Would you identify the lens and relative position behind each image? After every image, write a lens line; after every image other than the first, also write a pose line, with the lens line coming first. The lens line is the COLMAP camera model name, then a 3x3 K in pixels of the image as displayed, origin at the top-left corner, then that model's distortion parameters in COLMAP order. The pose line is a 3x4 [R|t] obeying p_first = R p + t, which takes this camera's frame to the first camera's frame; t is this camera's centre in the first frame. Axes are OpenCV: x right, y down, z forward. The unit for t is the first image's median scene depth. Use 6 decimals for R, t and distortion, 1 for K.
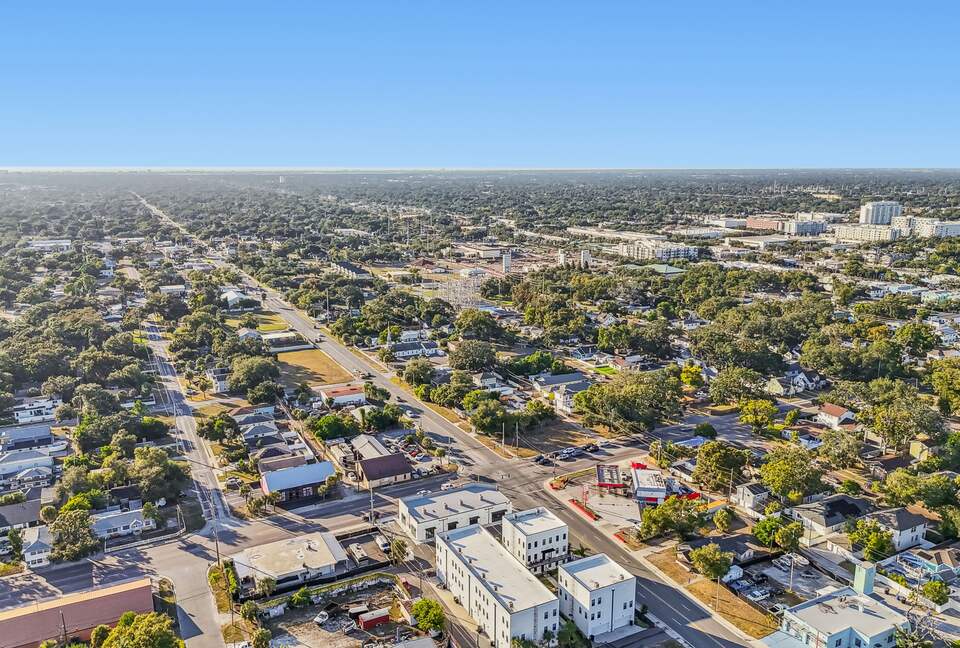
lens RADIAL K [[714.5, 0, 478.4], [0, 714.5, 326.5], [0, 0, 1]] dist [0.076789, -0.073655]
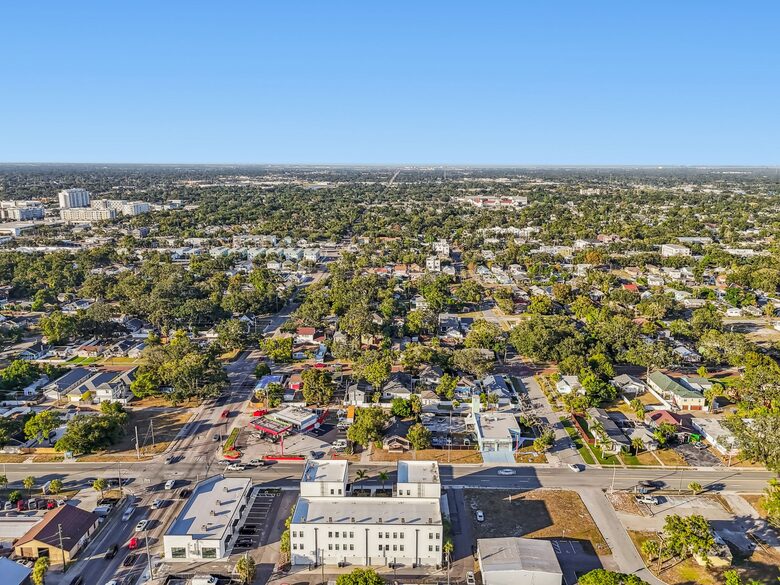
lens RADIAL K [[586.1, 0, 386.1], [0, 586.1, 299.7], [0, 0, 1]] dist [0.086013, -0.084947]
pose [[0.480168, -0.198888, 0.854332, -0.578020], [0.189387, 0.974491, 0.120418, -0.075660], [-0.856488, 0.103978, 0.505586, 0.412998]]
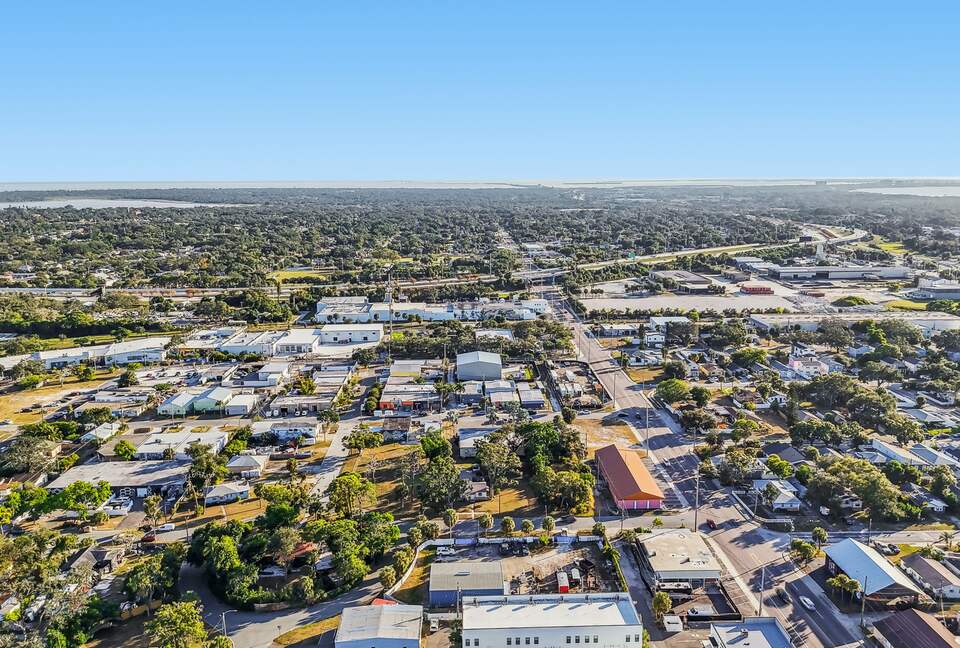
lens RADIAL K [[714.5, 0, 489.3], [0, 714.5, 331.8], [0, 0, 1]] dist [0.076789, -0.073655]
pose [[-0.412892, 0.195812, -0.889482, 0.687896], [-0.193870, 0.935338, 0.295900, -0.225567], [0.889907, 0.294619, -0.348232, 0.981841]]
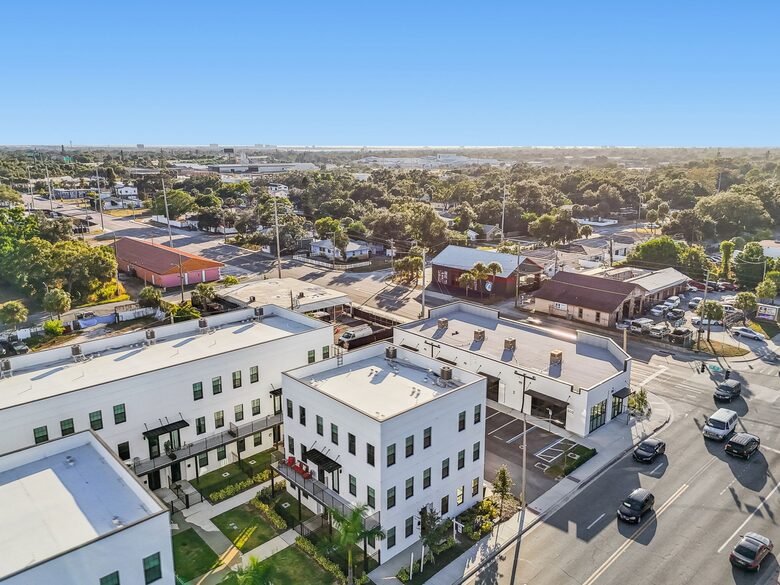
lens RADIAL K [[586.1, 0, 390.1], [0, 586.1, 287.4], [0, 0, 1]] dist [0.086013, -0.084947]
pose [[0.276698, 0.229811, -0.933073, 0.304812], [-0.210703, 0.961864, 0.174419, 0.177223], [0.937573, 0.148340, 0.314568, 0.876020]]
